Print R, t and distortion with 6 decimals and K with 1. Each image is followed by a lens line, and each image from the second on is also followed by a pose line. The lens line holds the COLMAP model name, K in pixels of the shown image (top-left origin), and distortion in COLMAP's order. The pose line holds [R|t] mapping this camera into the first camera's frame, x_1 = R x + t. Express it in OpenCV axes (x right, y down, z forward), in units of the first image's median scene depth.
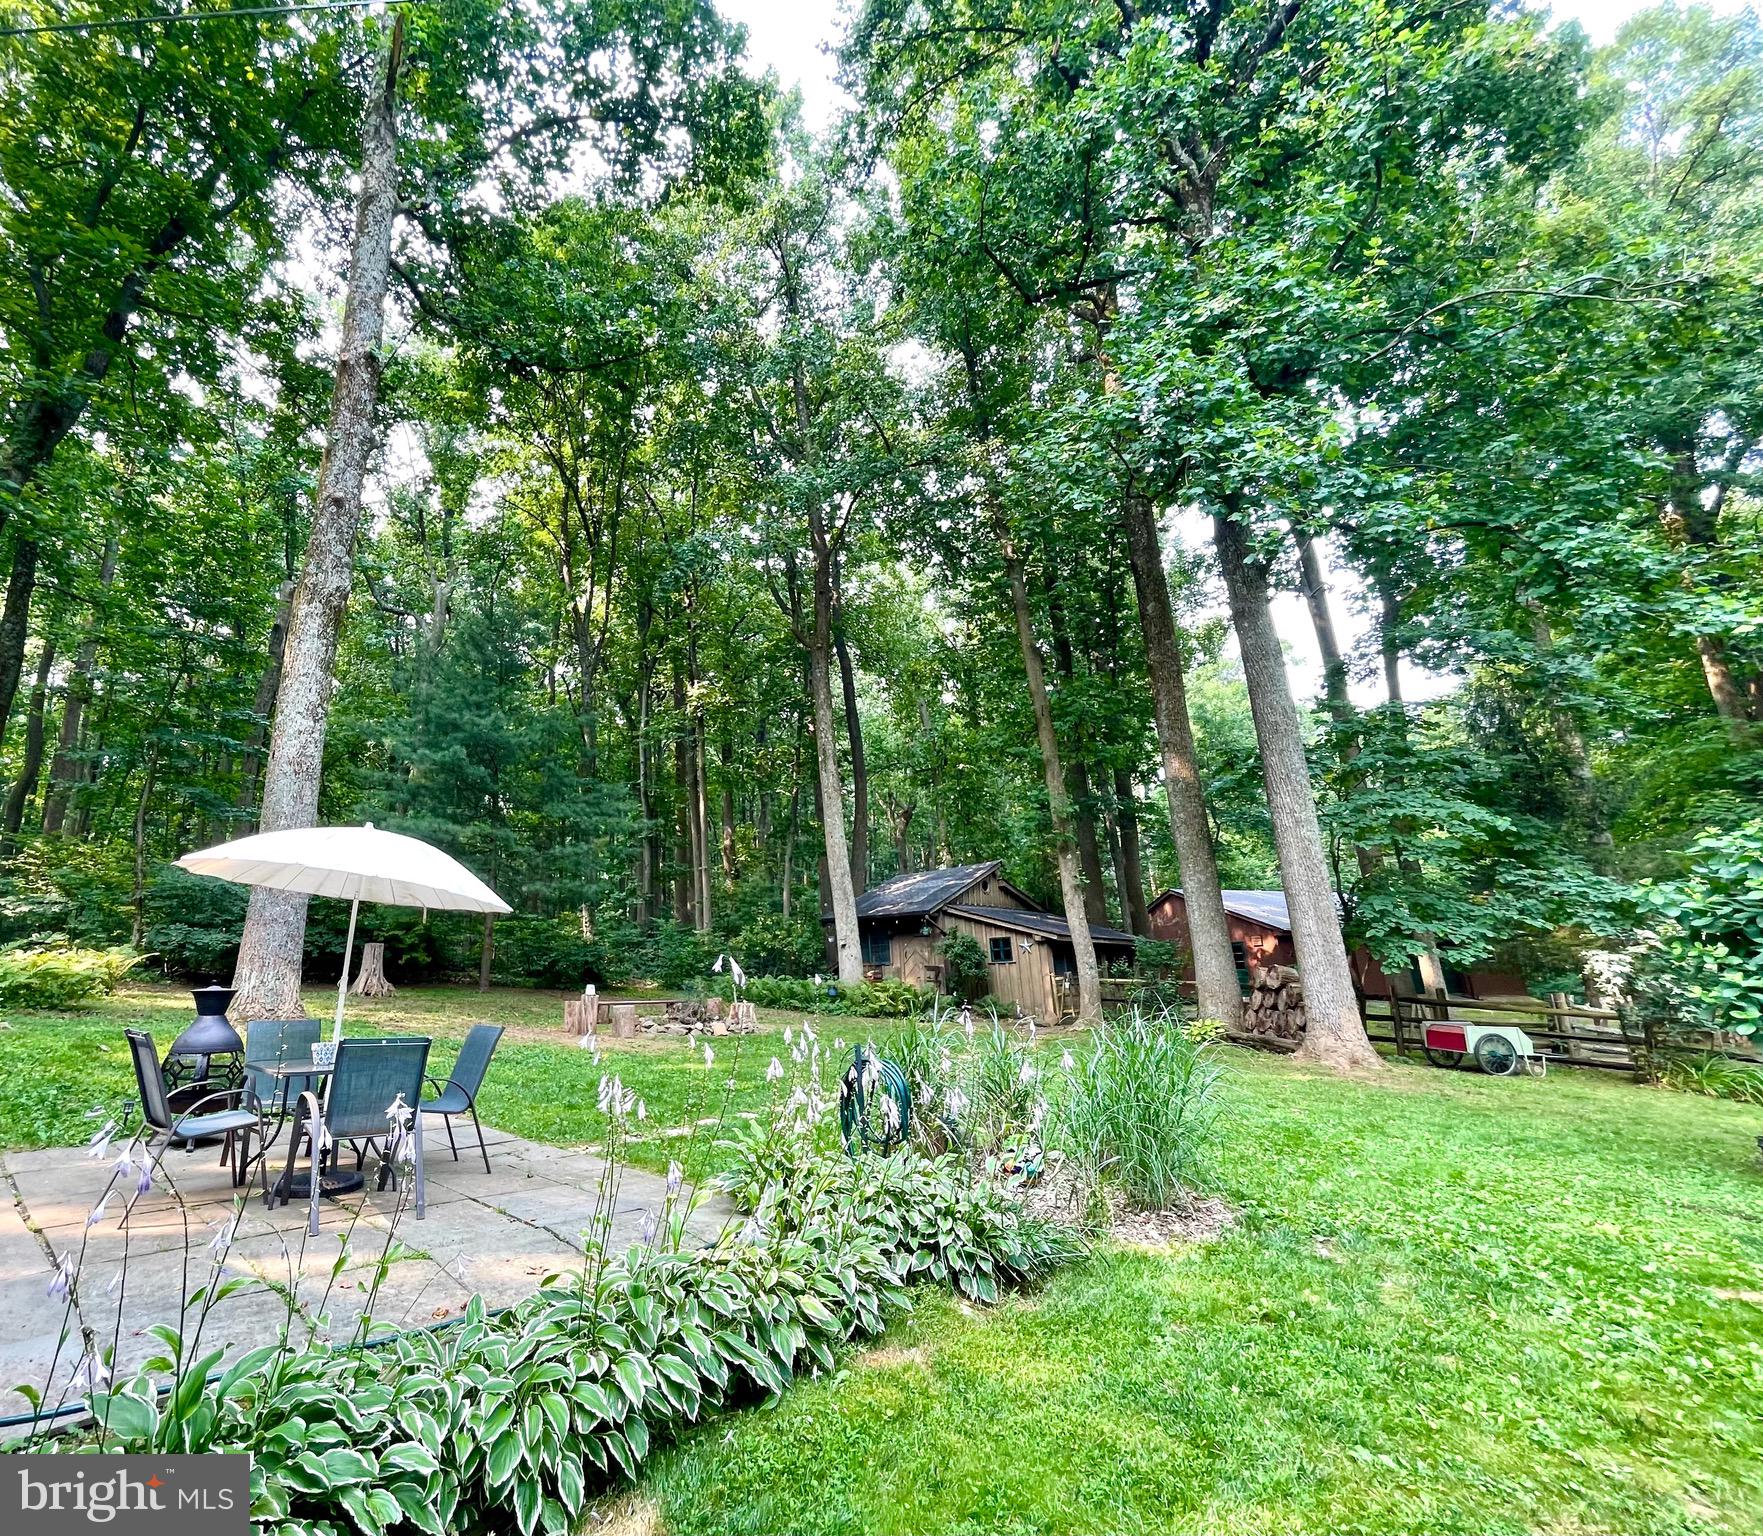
lens RADIAL K [[915.7, 0, 880.0], [0, 915.7, 764.3], [0, 0, 1]] dist [-0.001543, -0.001507]
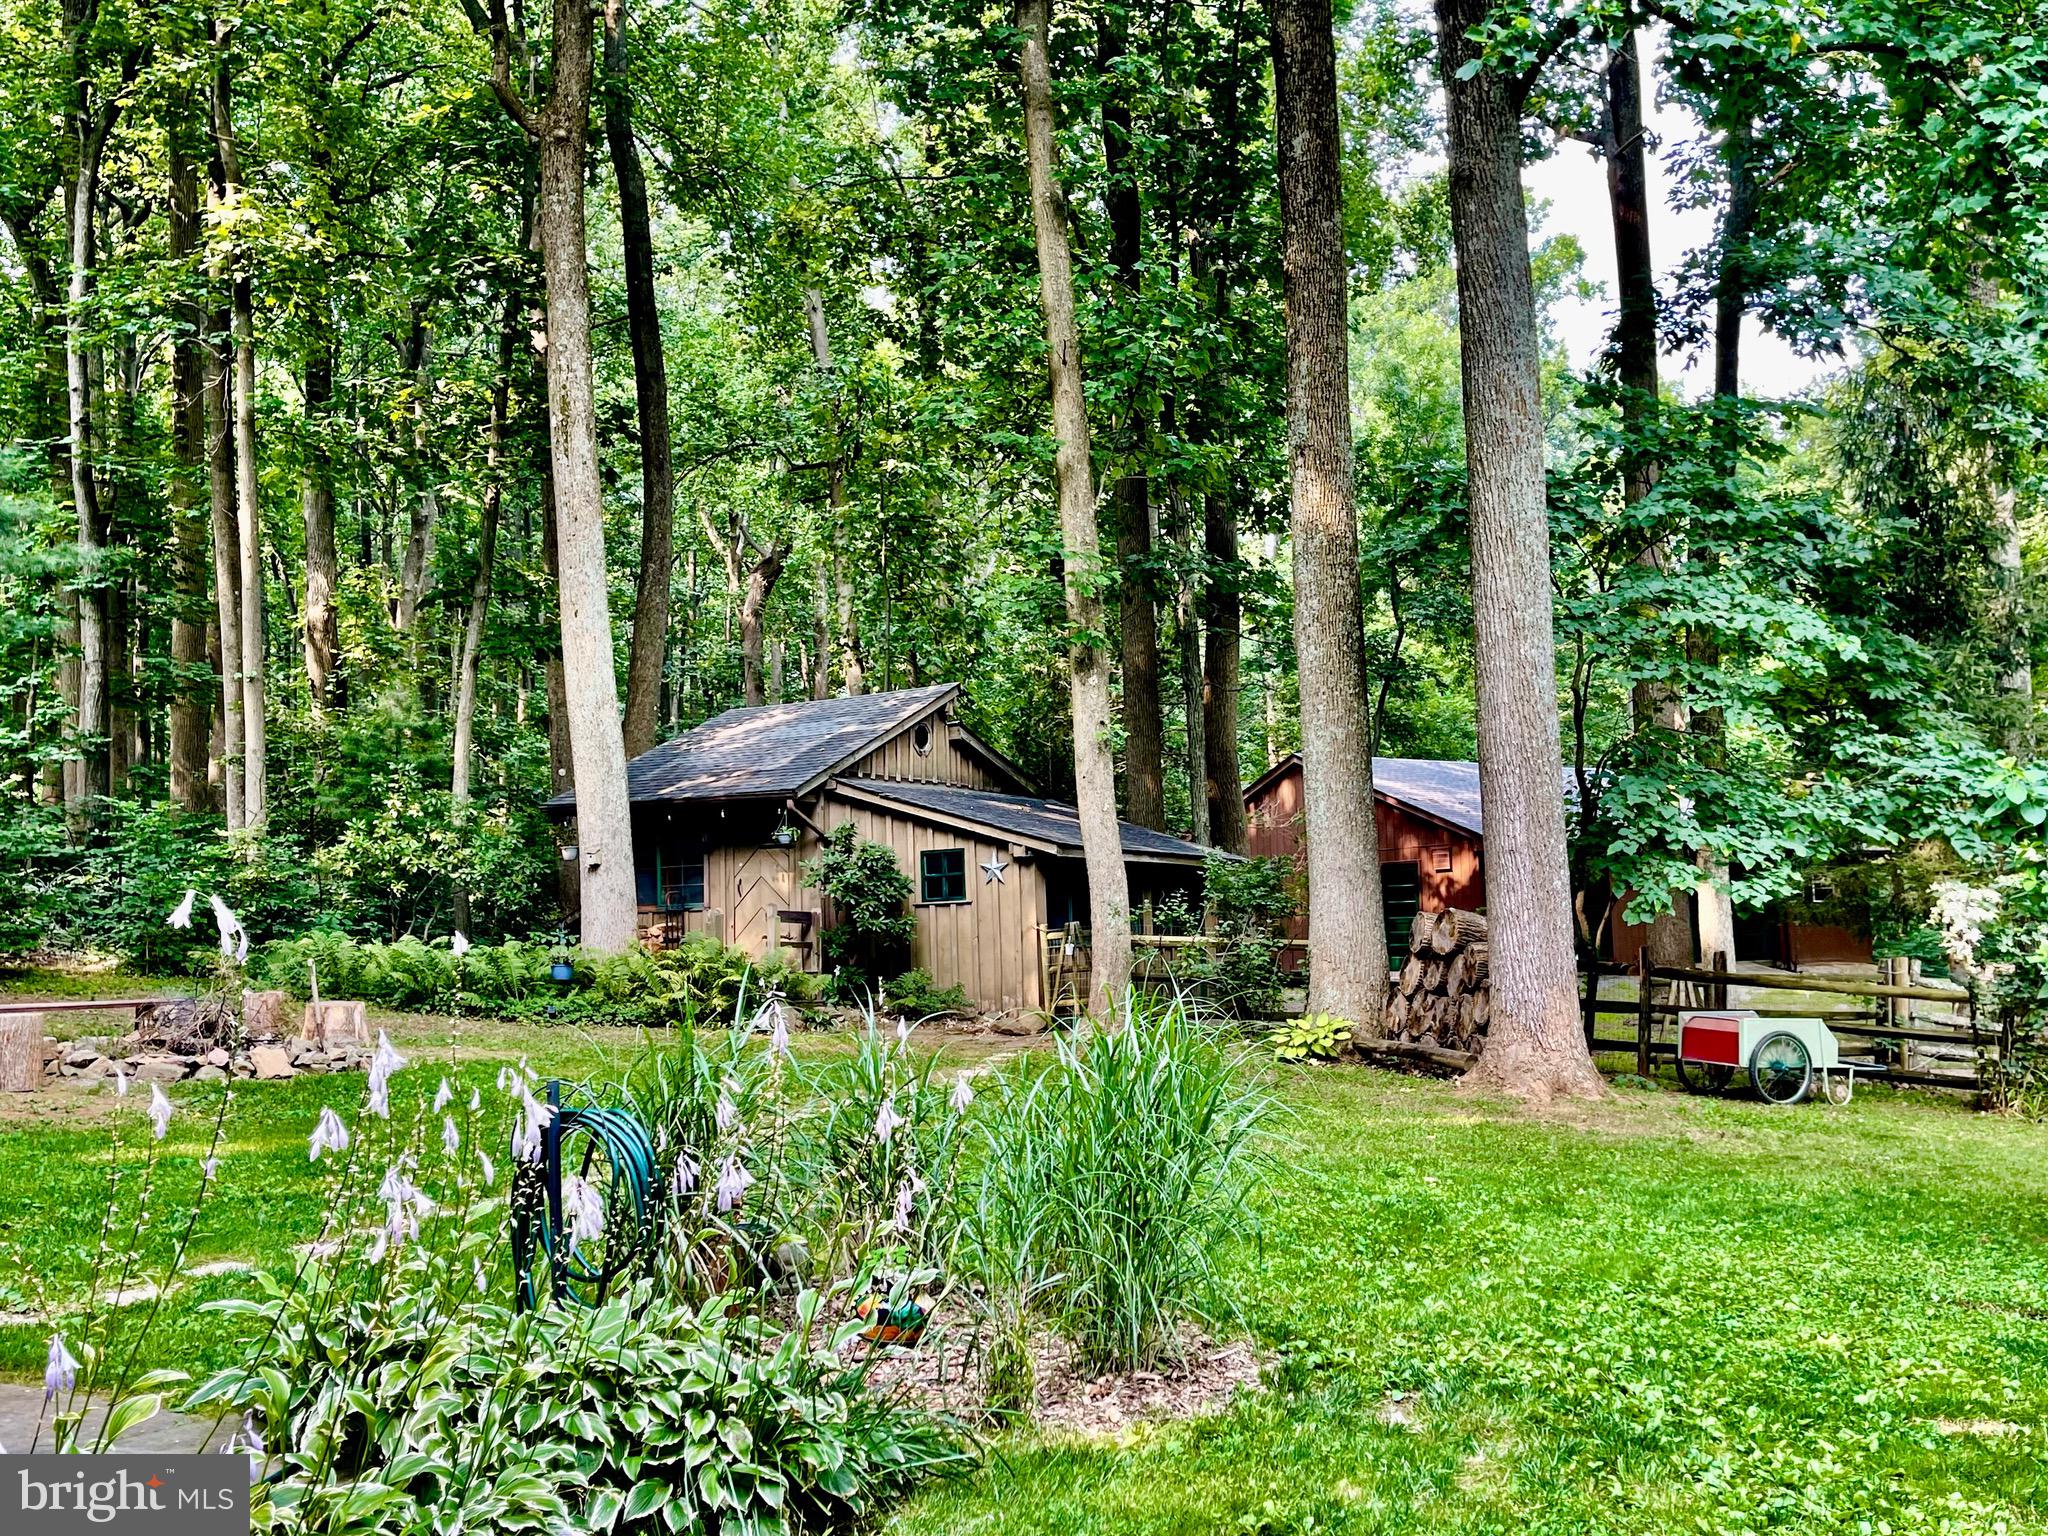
lens RADIAL K [[1783.5, 0, 1023.6], [0, 1783.5, 761.9], [0, 0, 1]] dist [0.031124, -0.005663]
pose [[0.956627, 0.021045, 0.290556, -0.086080], [-0.059587, 0.990435, 0.124448, 0.030147], [-0.285158, -0.136364, 0.948731, 0.141004]]
